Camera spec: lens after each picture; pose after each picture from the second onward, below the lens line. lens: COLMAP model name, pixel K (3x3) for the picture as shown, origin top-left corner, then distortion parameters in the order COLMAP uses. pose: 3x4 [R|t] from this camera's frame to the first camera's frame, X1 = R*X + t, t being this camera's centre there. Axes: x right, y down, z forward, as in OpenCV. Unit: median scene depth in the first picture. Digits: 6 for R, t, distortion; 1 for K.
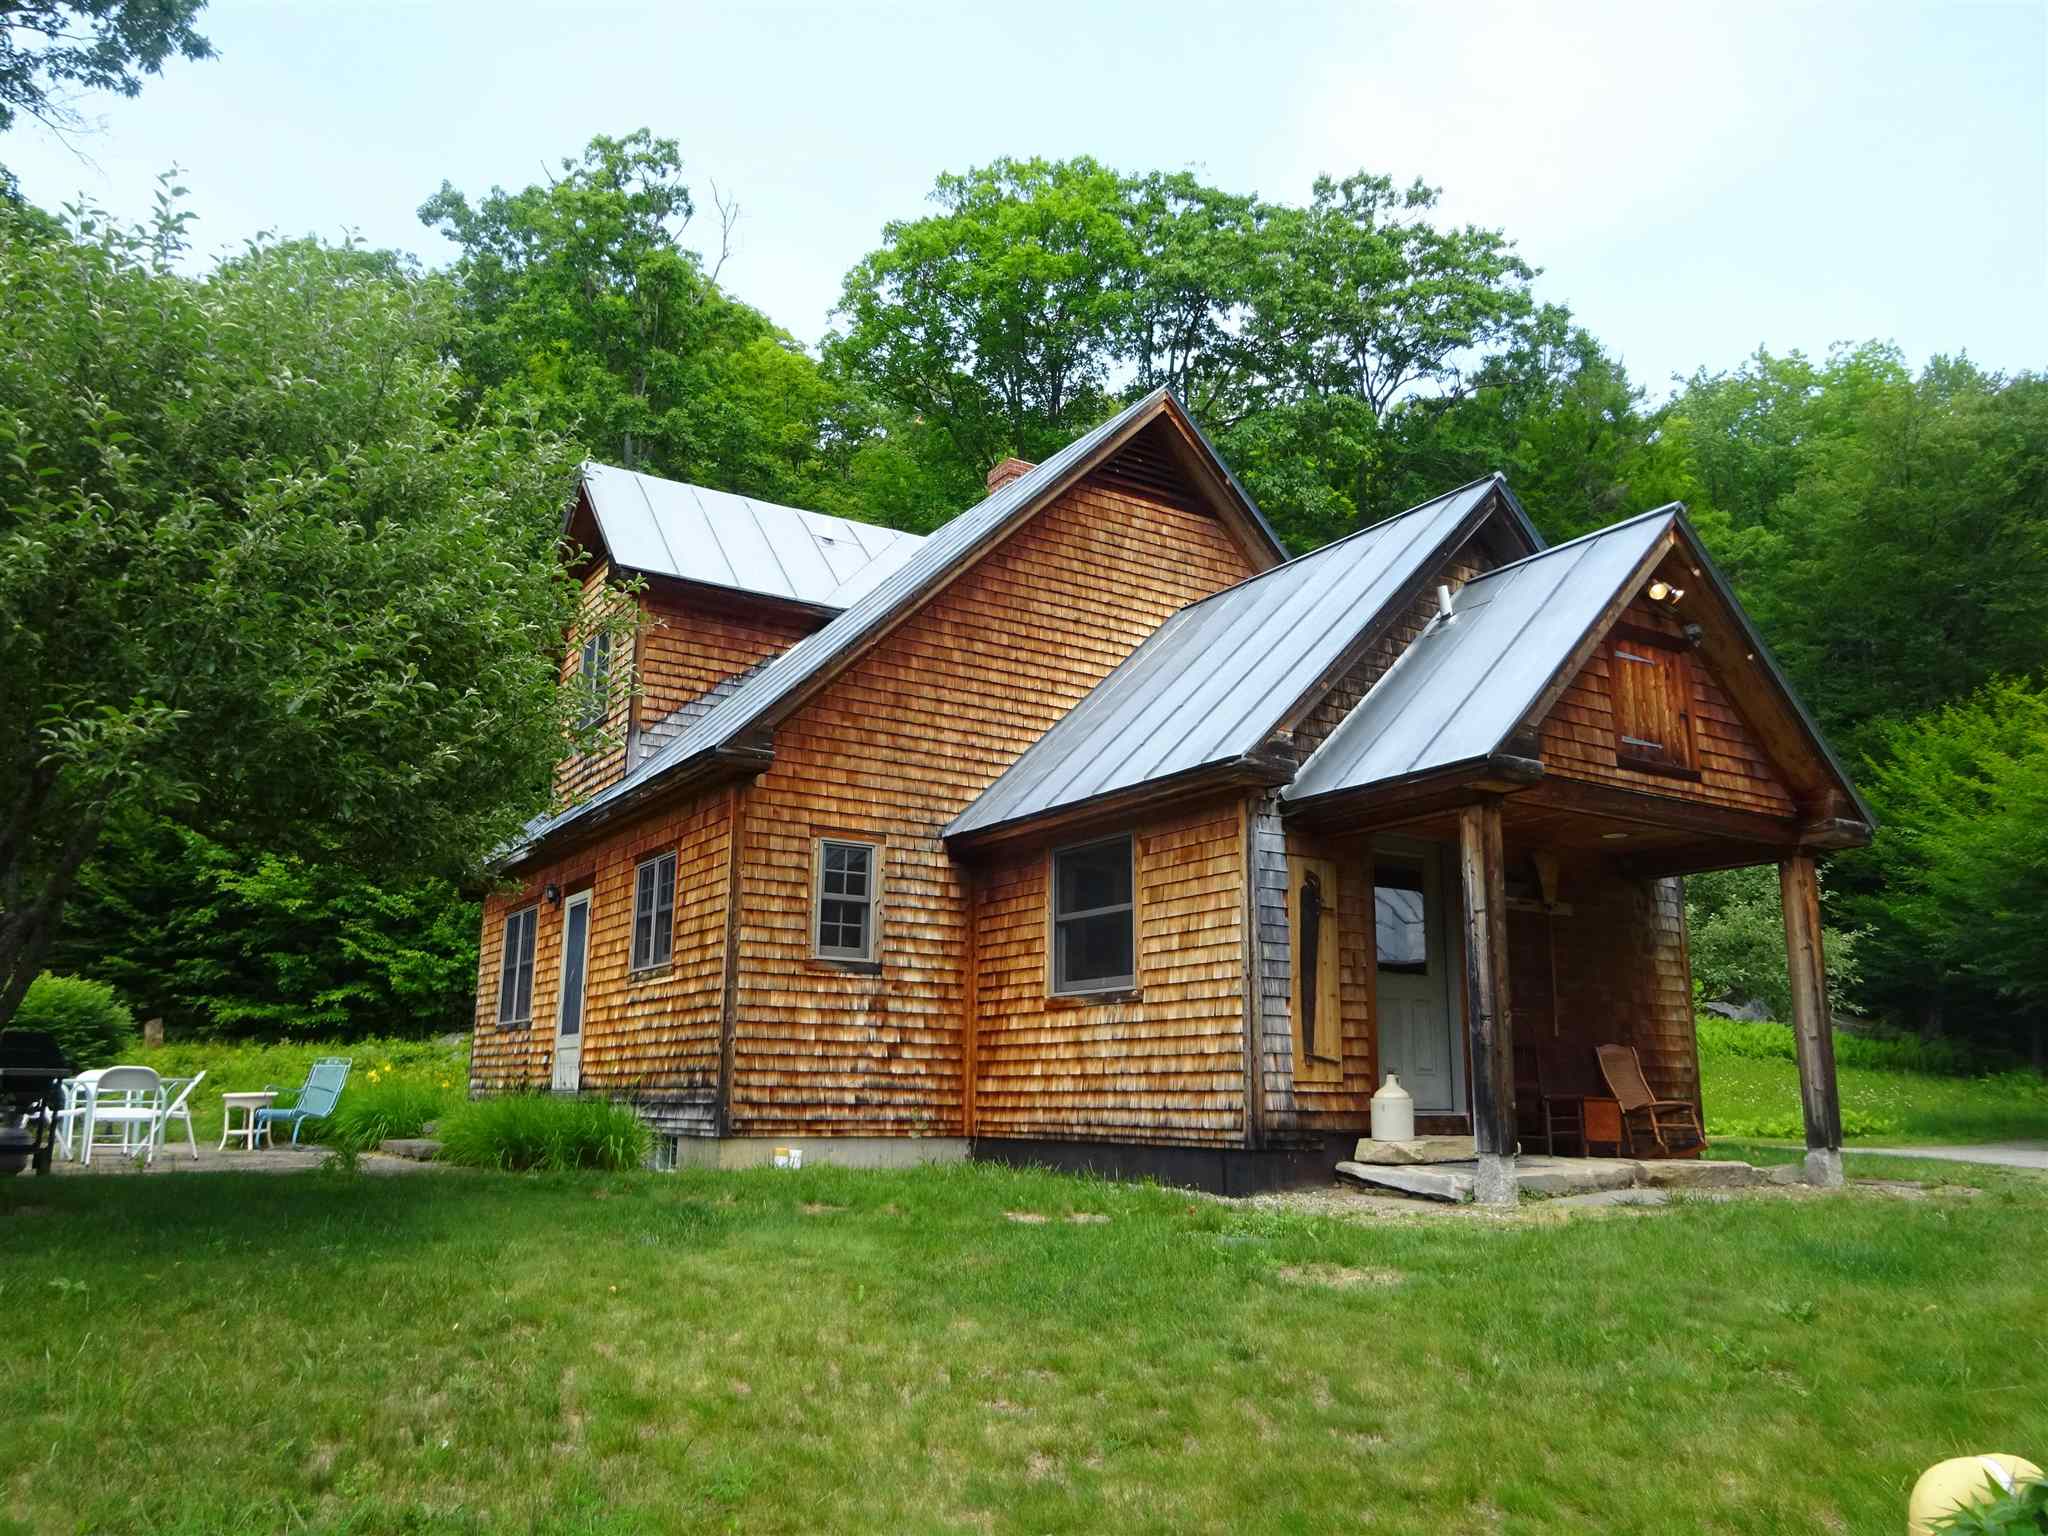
lens RADIAL K [[1482.8, 0, 1028.9], [0, 1482.8, 767.7], [0, 0, 1]] dist [-0.018118, -0.002074]
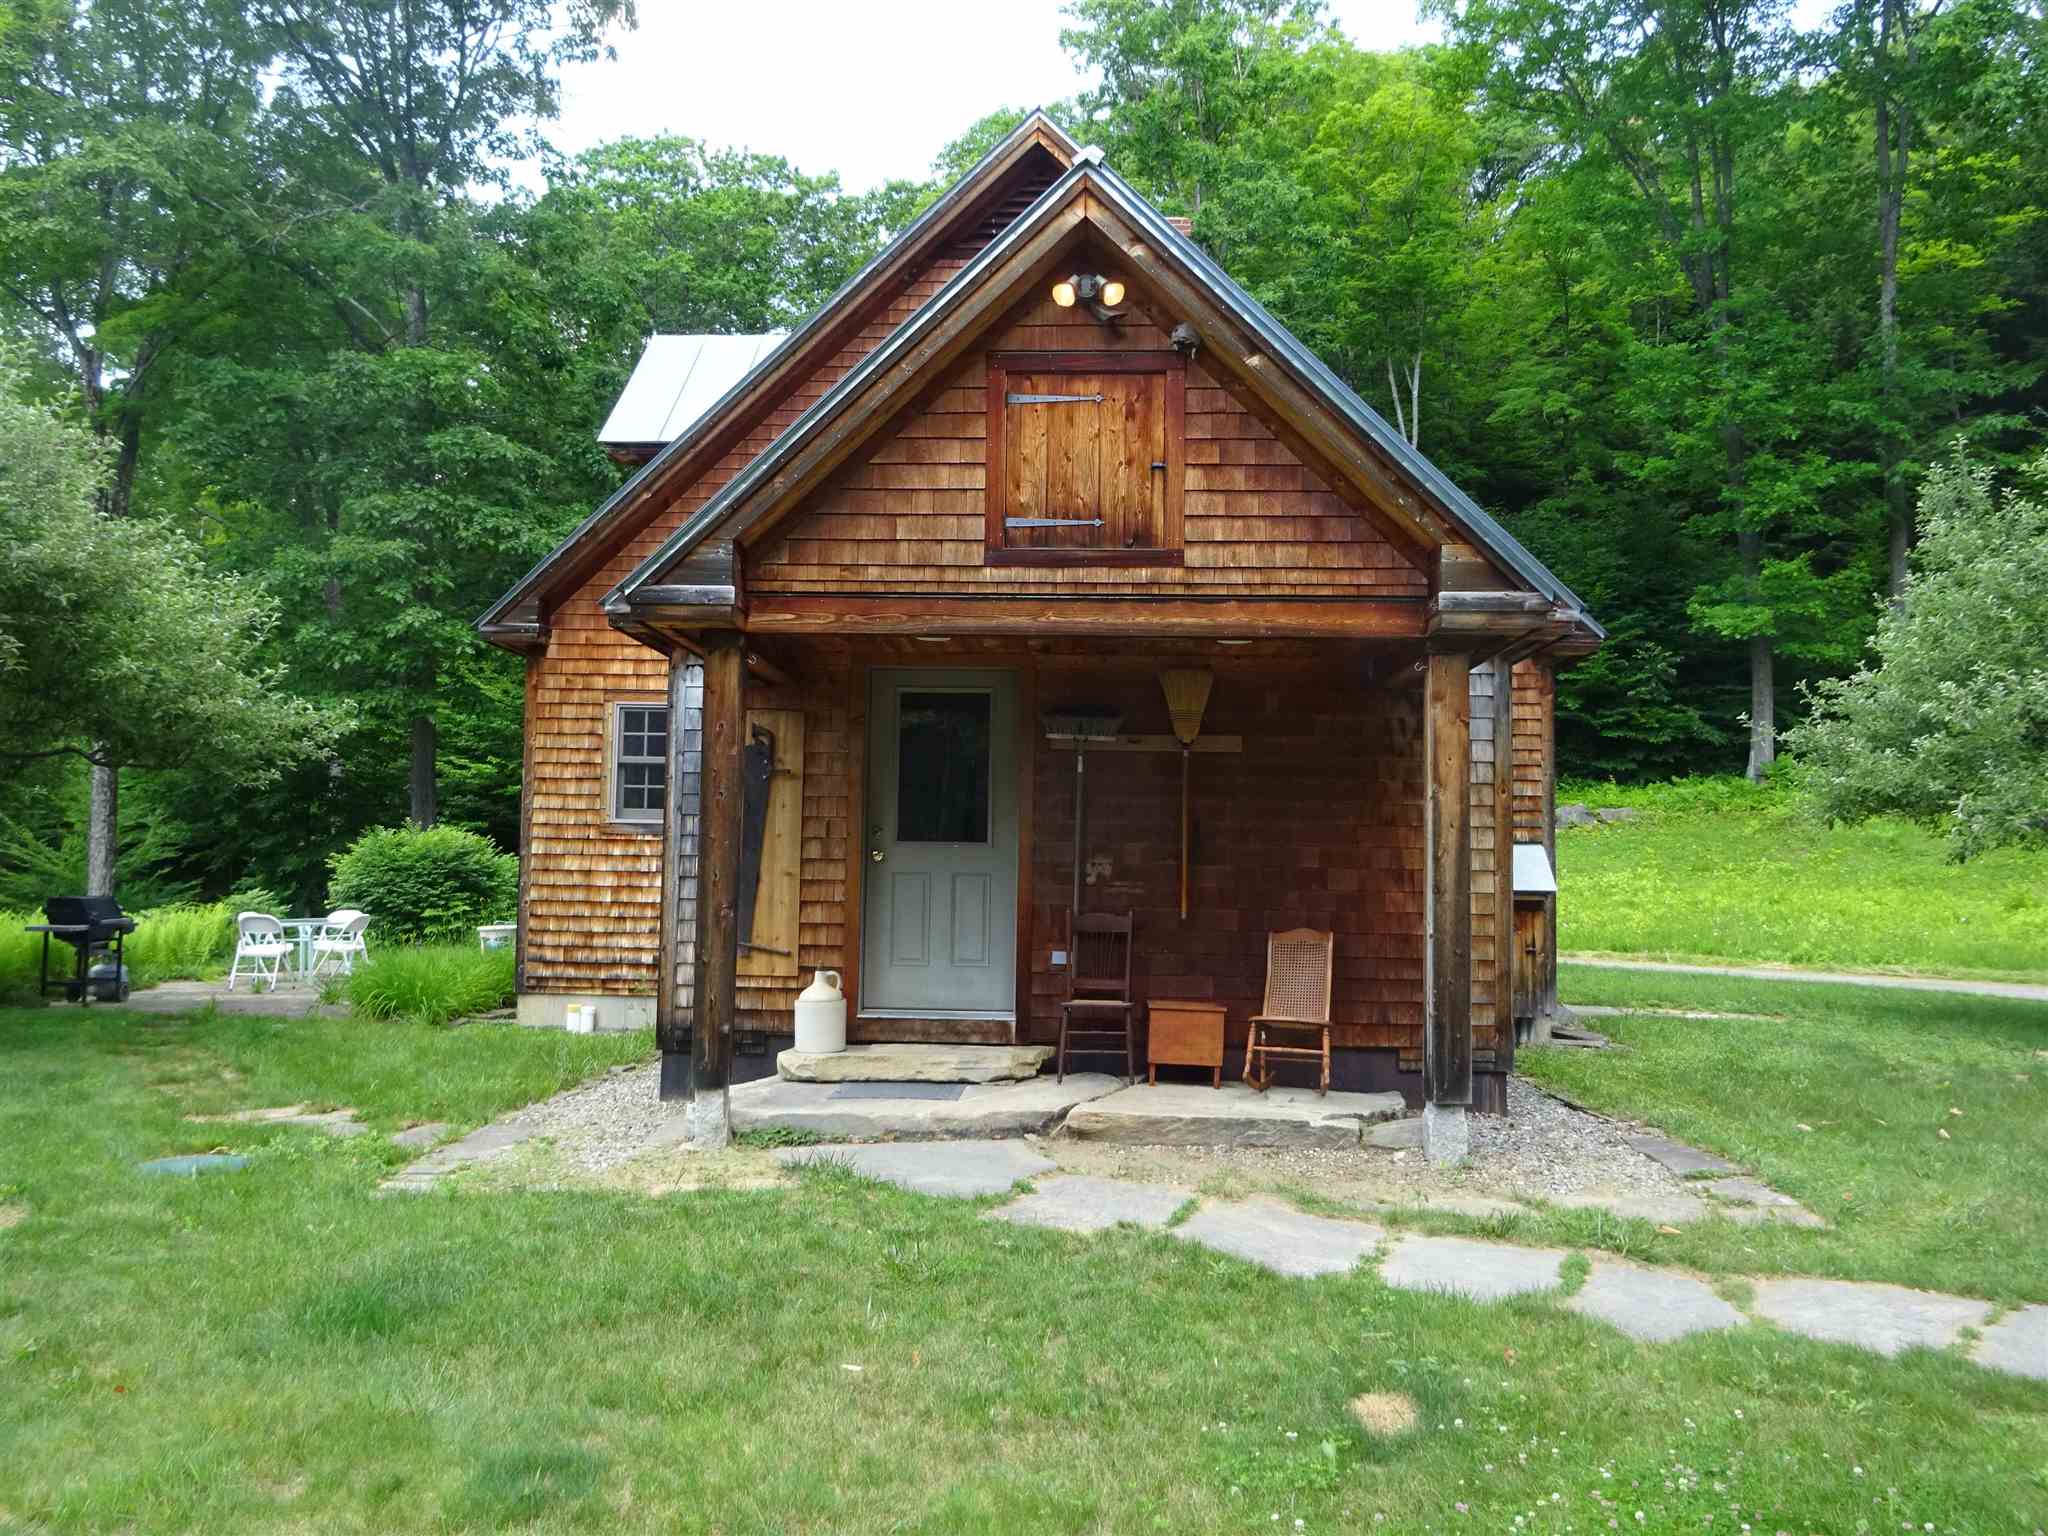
lens RADIAL K [[1482.8, 0, 1025.7], [0, 1482.8, 769.3], [0, 0, 1]] dist [-0.018118, -0.002074]
pose [[0.821451, -0.035365, -0.569181, 0.677215], [0.115077, 0.987823, 0.104704, 0.019954], [0.558547, -0.151509, 0.815518, 0.343541]]
